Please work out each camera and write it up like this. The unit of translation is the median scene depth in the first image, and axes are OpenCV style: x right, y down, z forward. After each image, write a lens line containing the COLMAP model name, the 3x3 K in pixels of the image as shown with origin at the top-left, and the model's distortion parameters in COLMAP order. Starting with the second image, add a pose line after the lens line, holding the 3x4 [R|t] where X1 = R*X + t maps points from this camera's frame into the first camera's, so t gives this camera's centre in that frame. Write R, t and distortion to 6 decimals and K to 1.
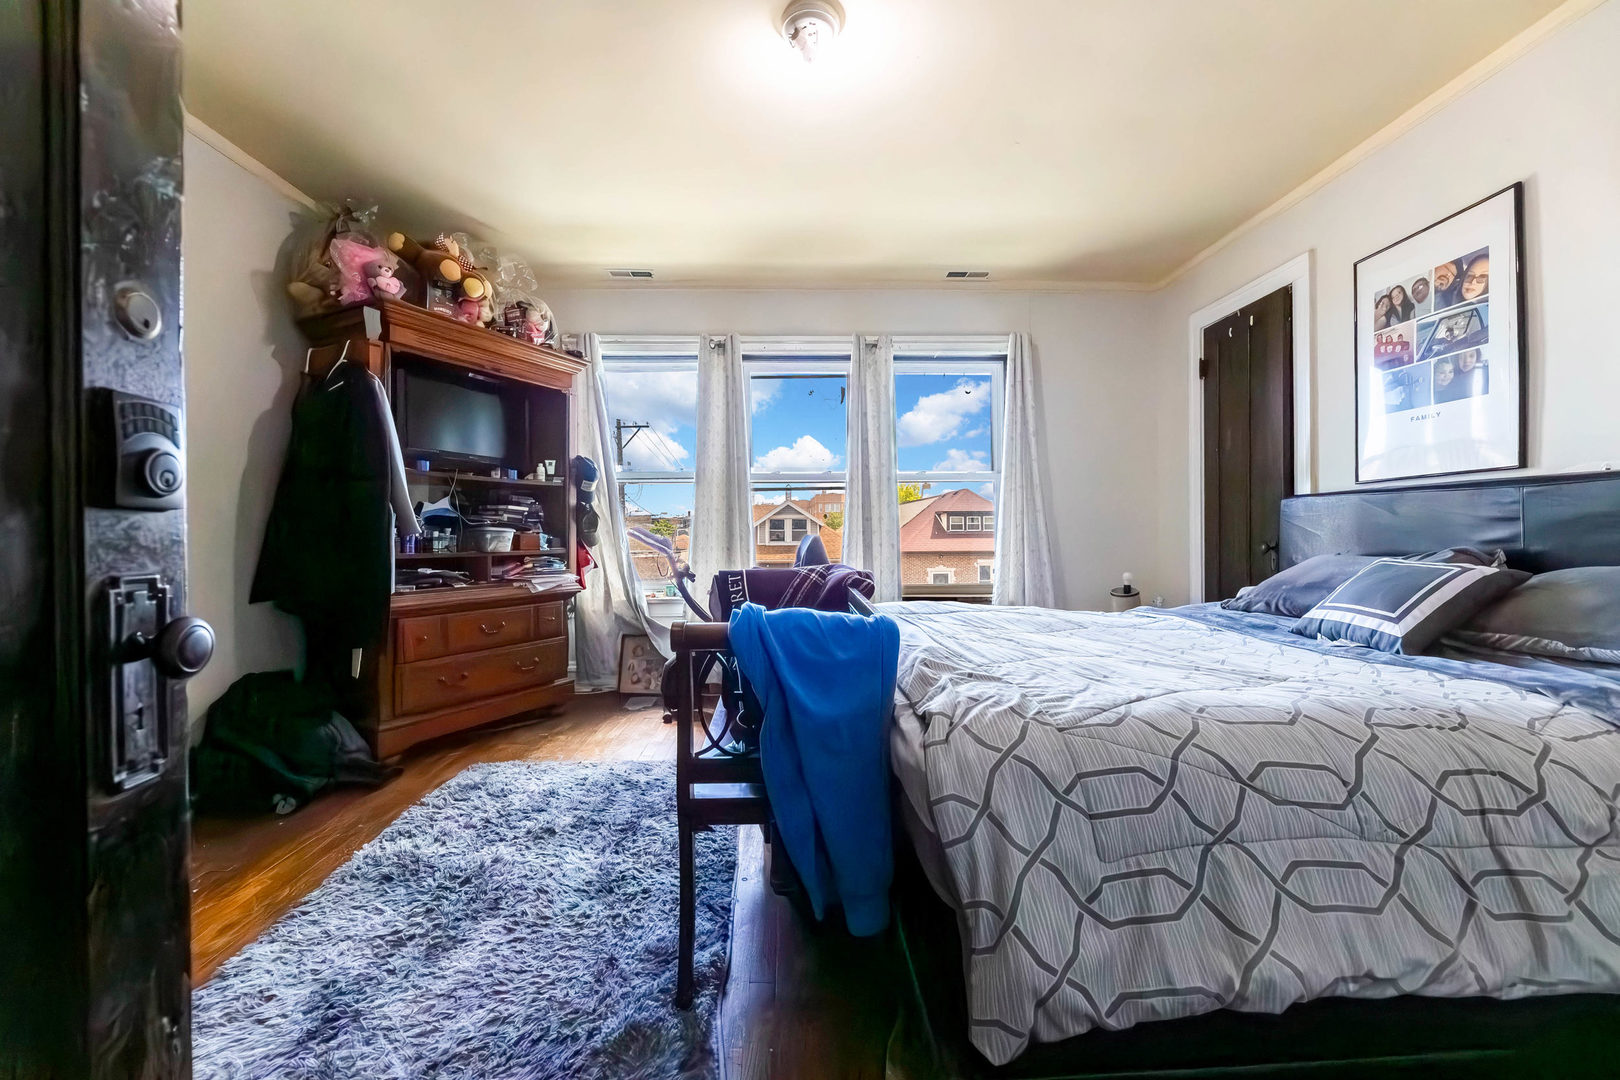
lens RADIAL K [[655.4, 0, 809.1], [0, 655.4, 535.0], [0, 0, 1]] dist [-0.008006, 0.000278]
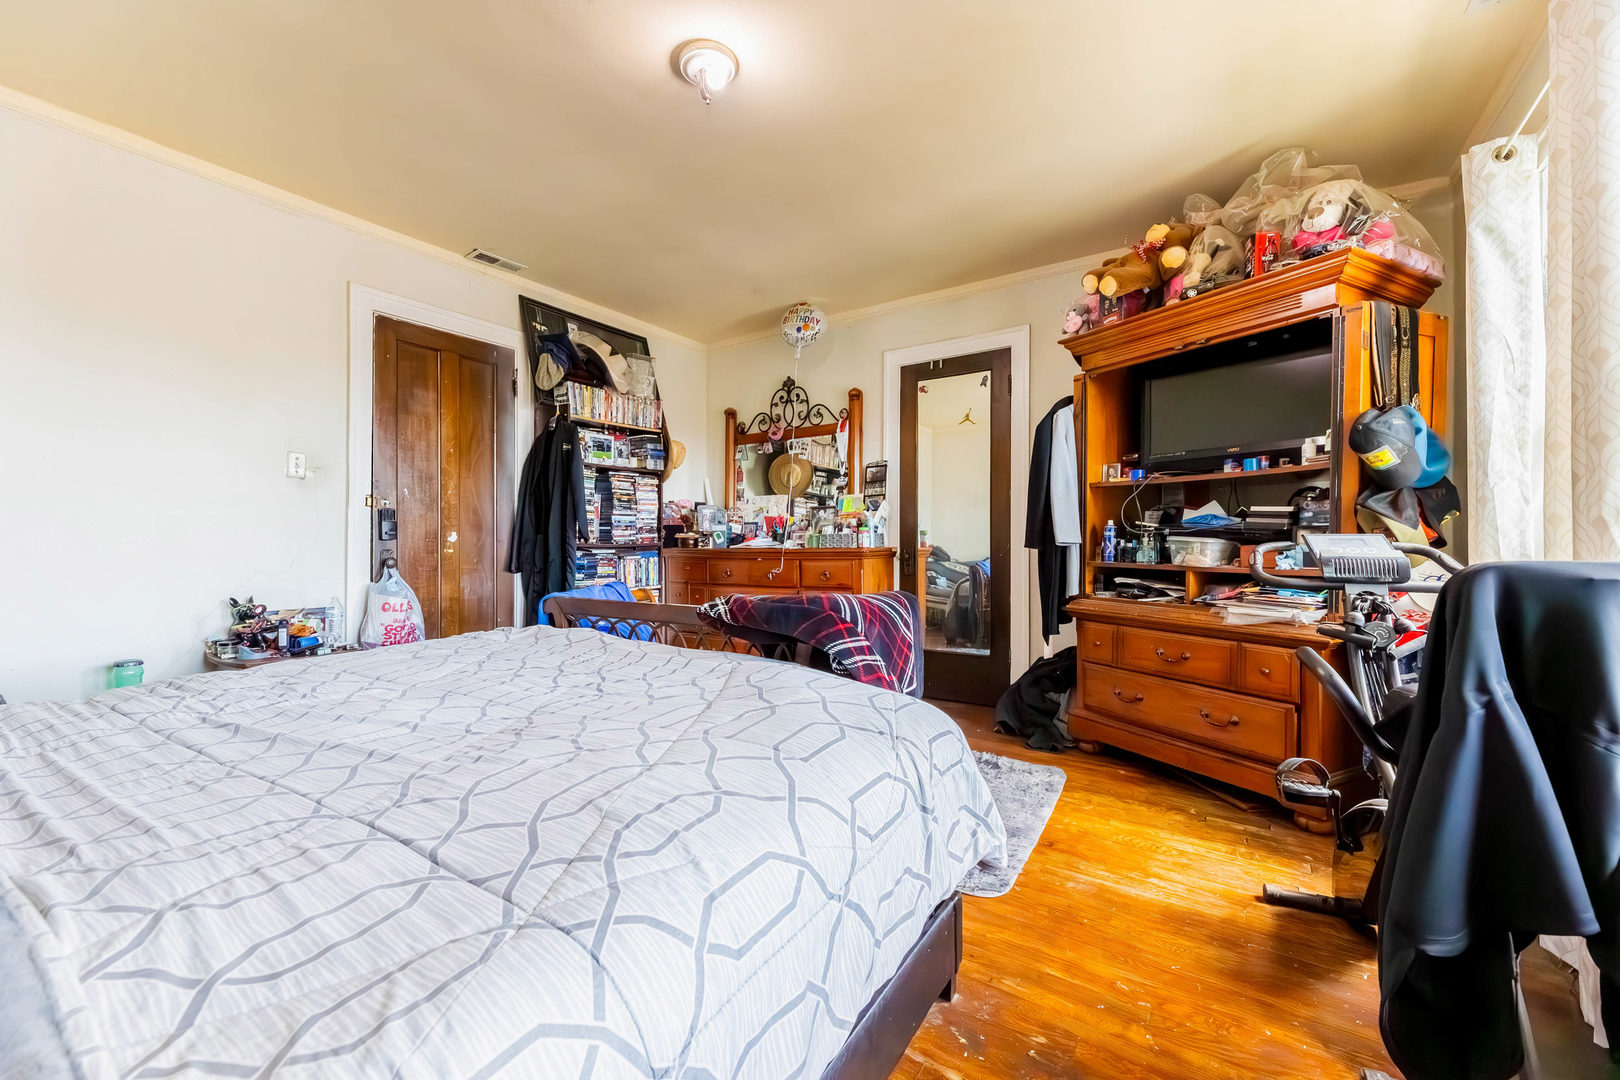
lens RADIAL K [[655.4, 0, 804.8], [0, 655.4, 542.7], [0, 0, 1]] dist [-0.008006, 0.000278]
pose [[-0.606394, 0.010261, -0.795098, 0.476608], [0.003814, 0.999943, 0.009995, -0.014144], [0.795155, 0.003028, -0.606399, 1.135280]]
